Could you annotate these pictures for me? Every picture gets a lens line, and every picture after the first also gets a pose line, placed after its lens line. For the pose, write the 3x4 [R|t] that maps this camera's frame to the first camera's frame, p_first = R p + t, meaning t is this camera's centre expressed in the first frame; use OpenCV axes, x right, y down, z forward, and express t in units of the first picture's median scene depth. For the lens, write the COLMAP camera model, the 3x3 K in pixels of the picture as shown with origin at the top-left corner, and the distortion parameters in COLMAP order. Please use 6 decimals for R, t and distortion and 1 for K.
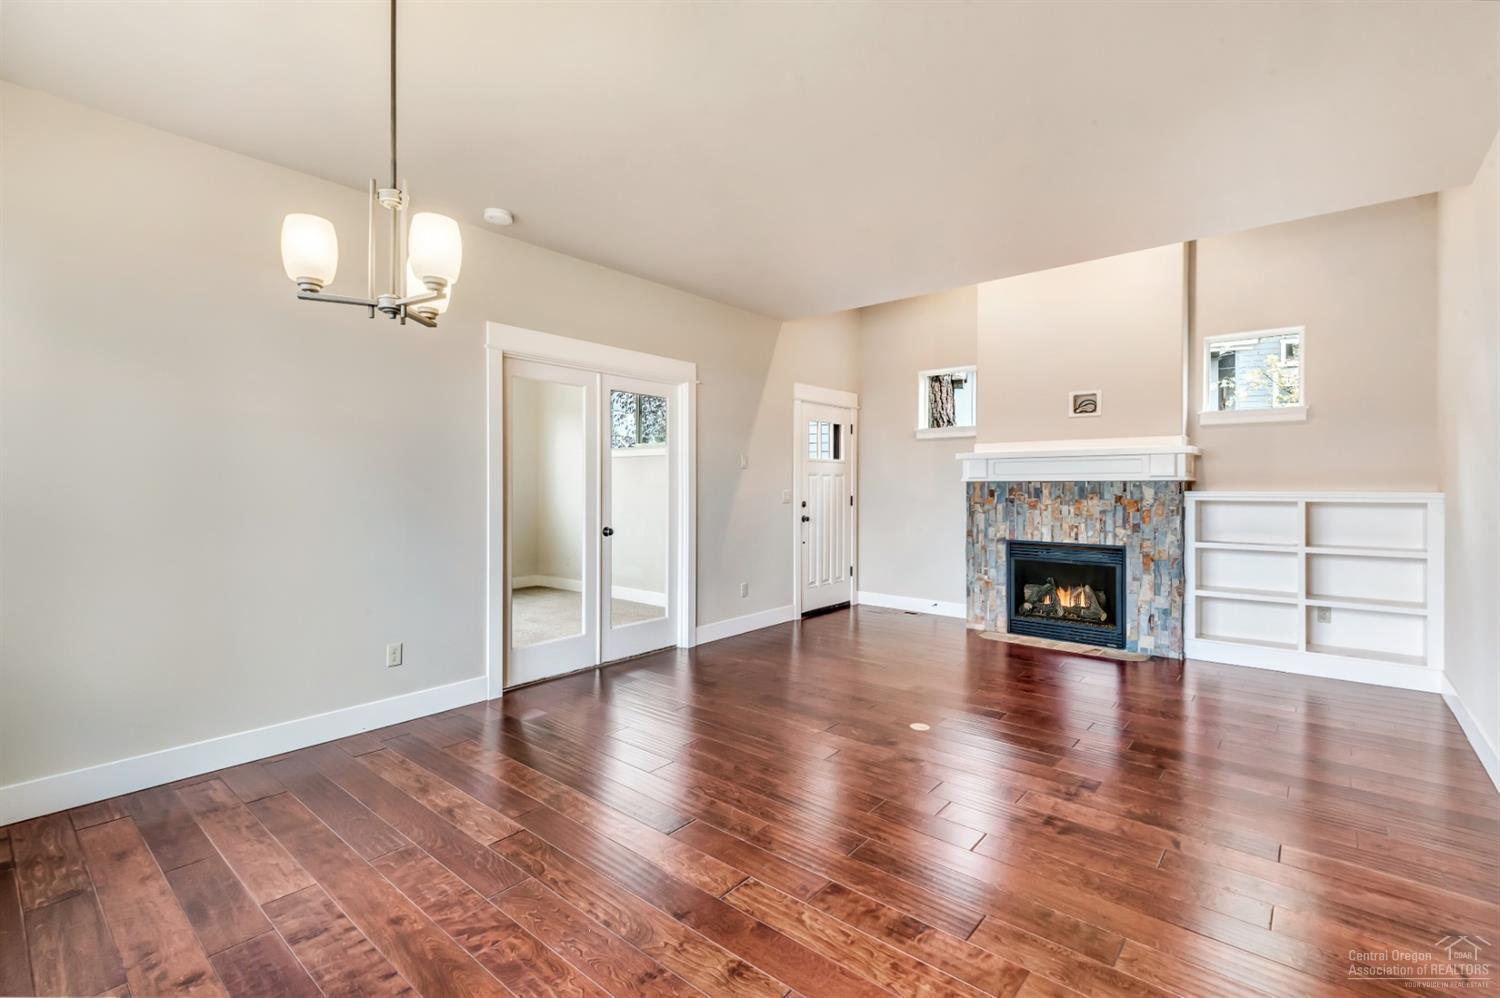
lens RADIAL K [[672.6, 0, 754.2], [0, 672.6, 486.3], [0, 0, 1]] dist [0.003636, 0.000131]
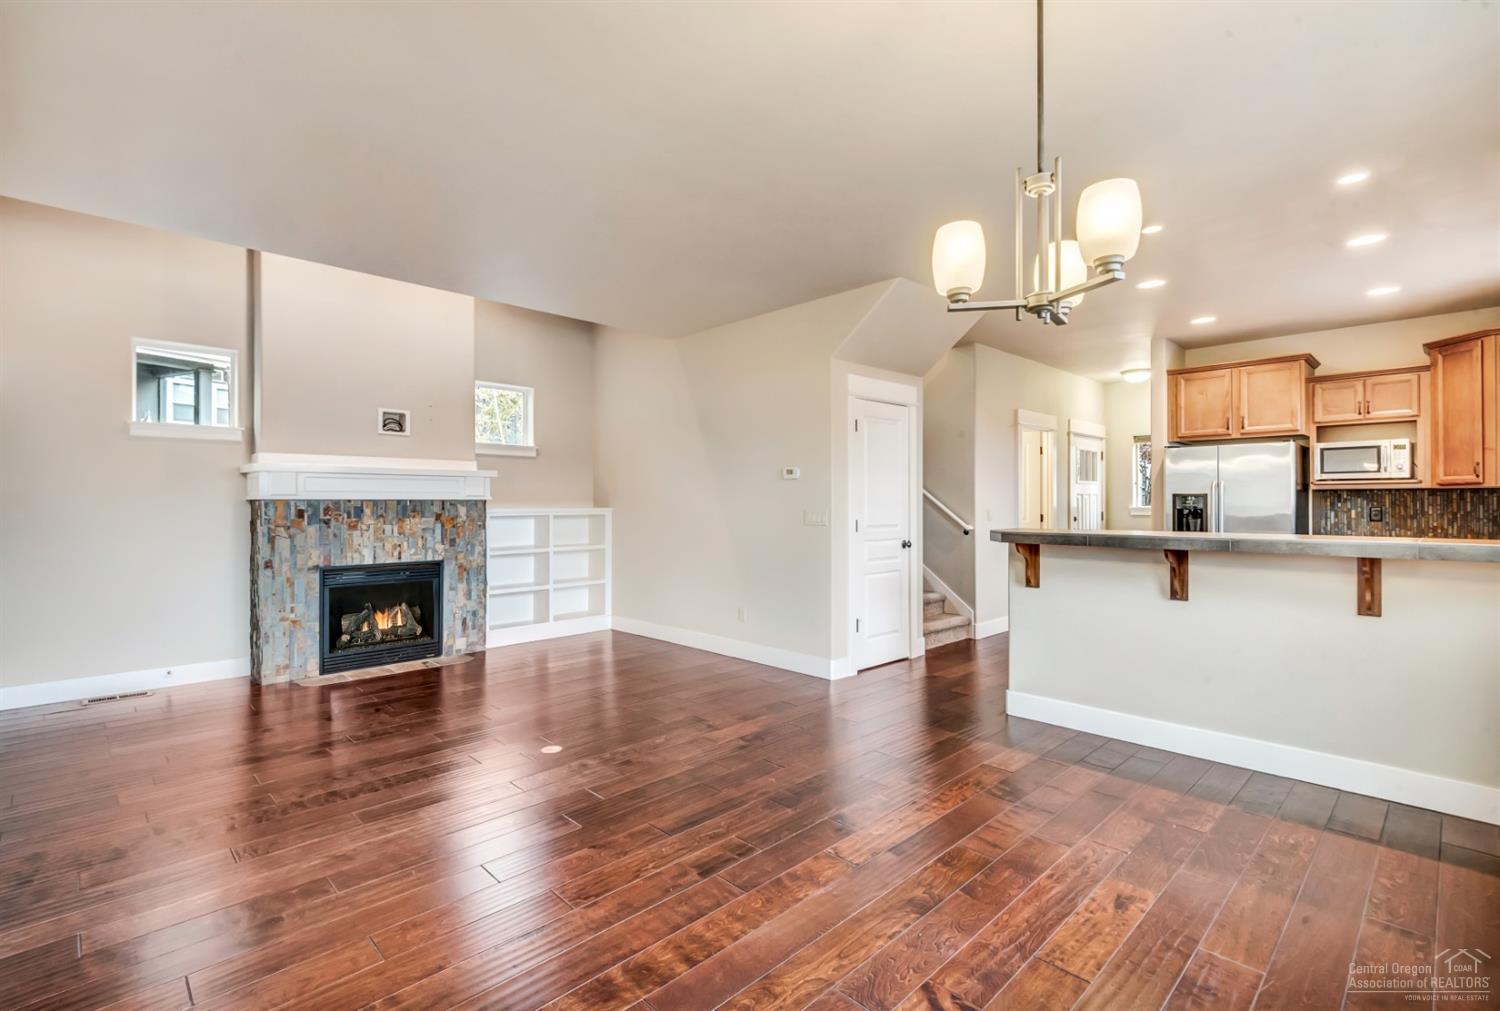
lens RADIAL K [[678.3, 0, 720.6], [0, 678.3, 498.8], [0, 0, 1]] dist [0.002056, 0.000213]
pose [[0.102288, 0.004901, 0.994743, -0.470853], [0.003328, 0.999981, -0.005269, -0.002358], [-0.994749, 0.003849, 0.102270, 0.426430]]
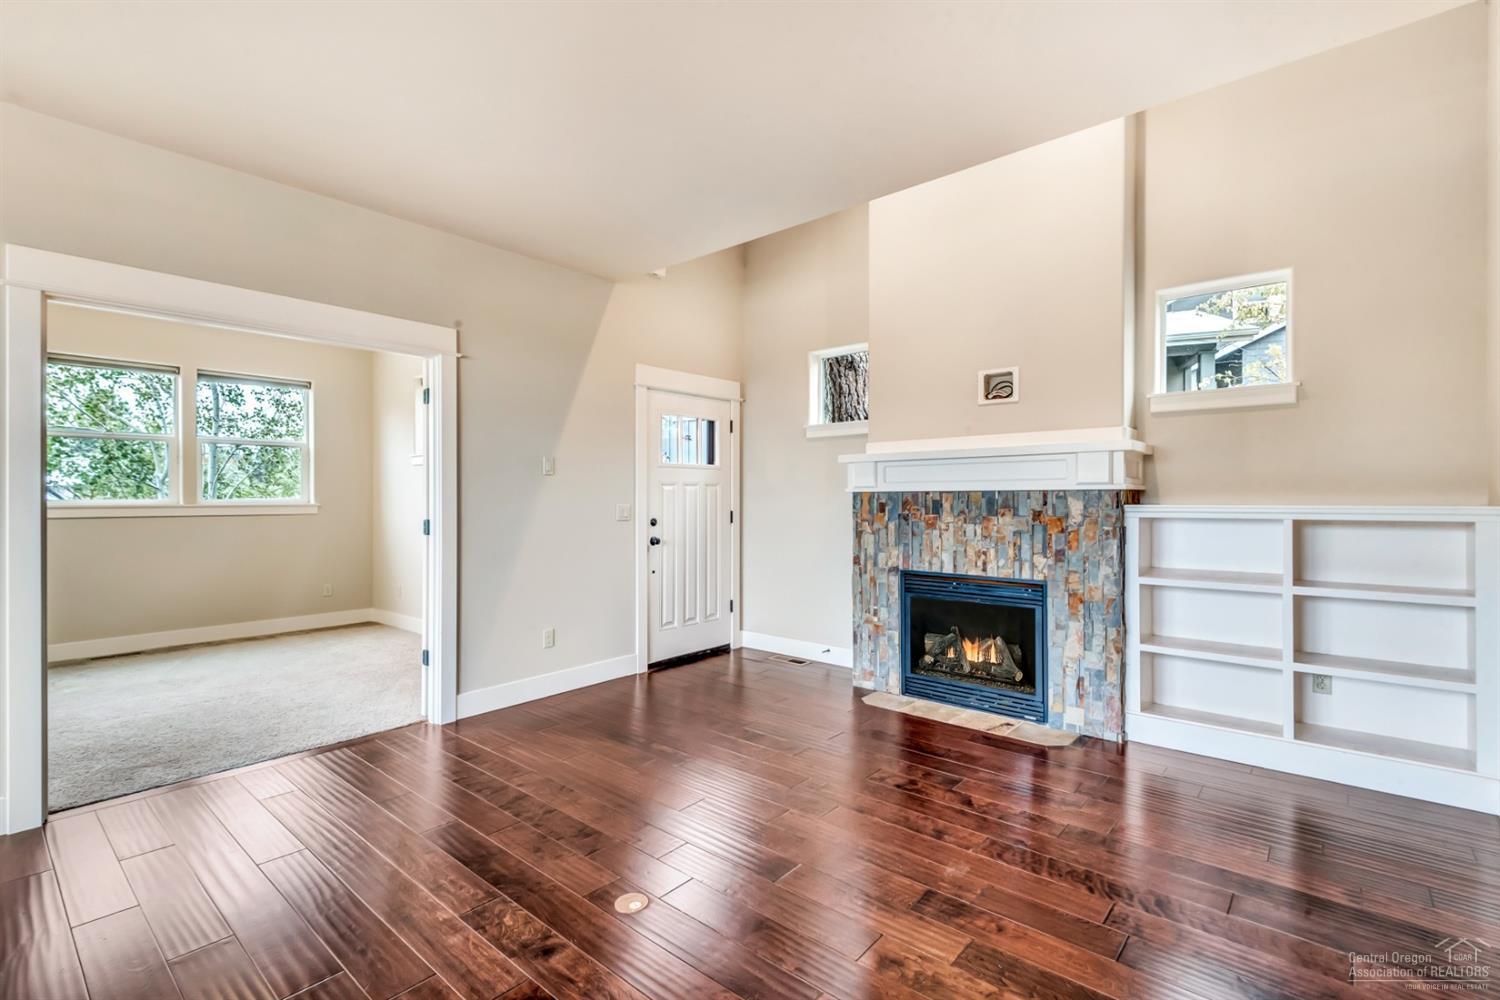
lens RADIAL K [[683.3, 0, 765.5], [0, 683.3, 498.6], [0, 0, 1]] dist [0.027176, -0.011099]
pose [[0.999987, -0.002995, 0.004013, 0.238214], [0.002997, 0.999995, -0.000309, 0.000142], [-0.004012, 0.000321, 0.999992, 0.255710]]
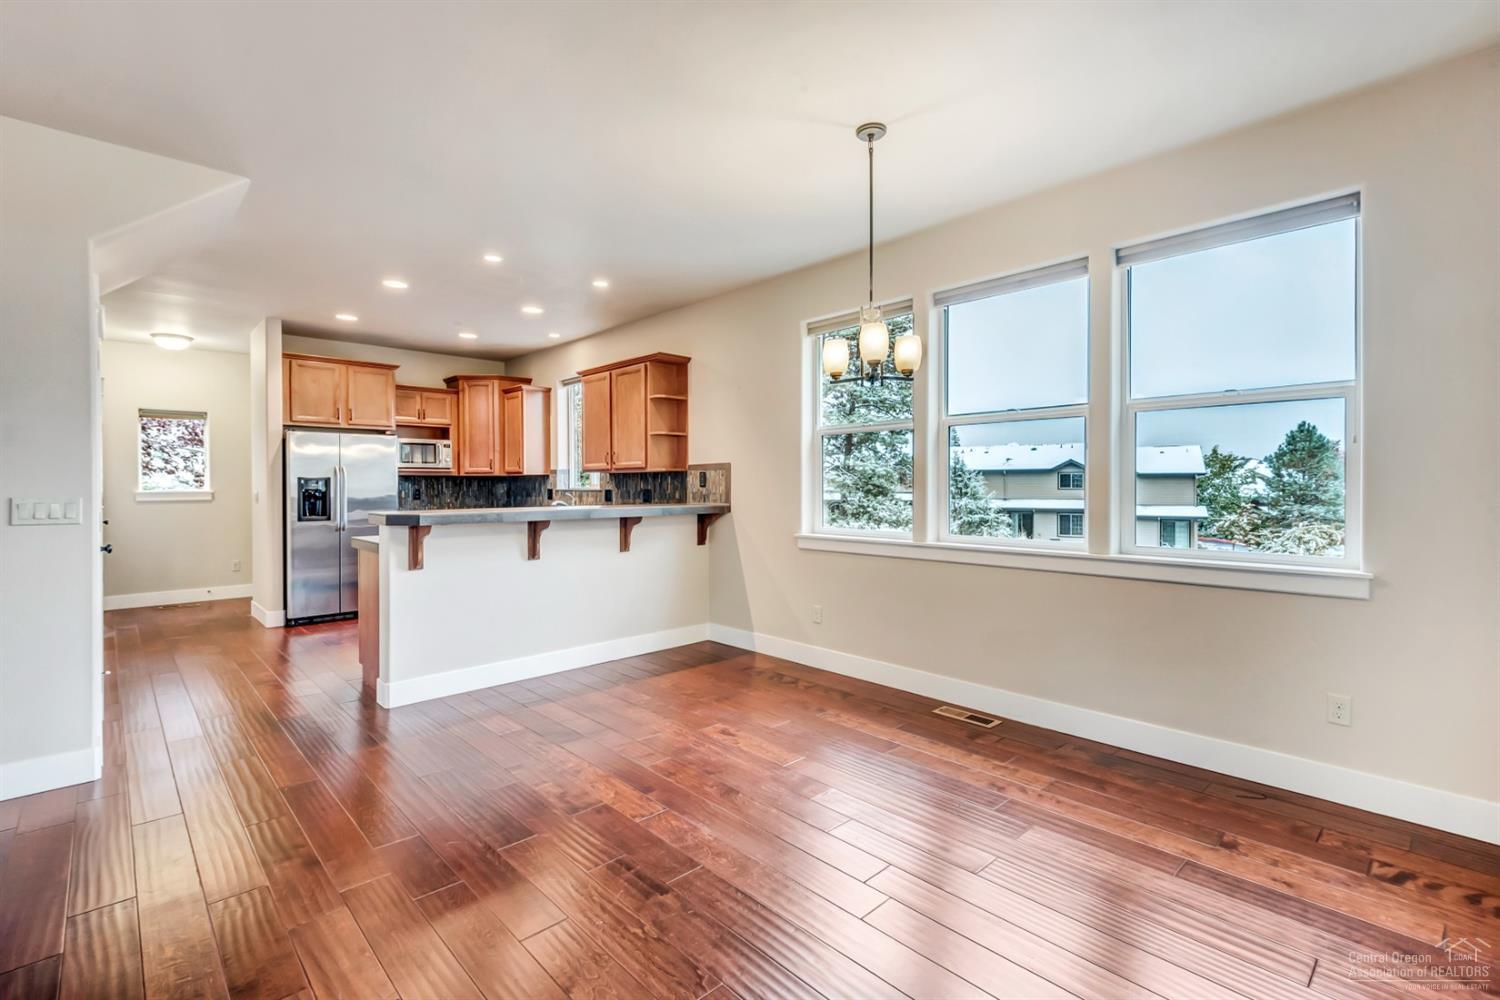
lens RADIAL K [[672.6, 0, 754.2], [0, 672.6, 487.3], [0, 0, 1]] dist [0.003636, 0.000131]
pose [[-0.995518, 0.001346, 0.094567, -0.128625], [0.001902, 0.999981, 0.005791, -0.001657], [-0.094557, 0.005945, -0.995502, 0.865755]]
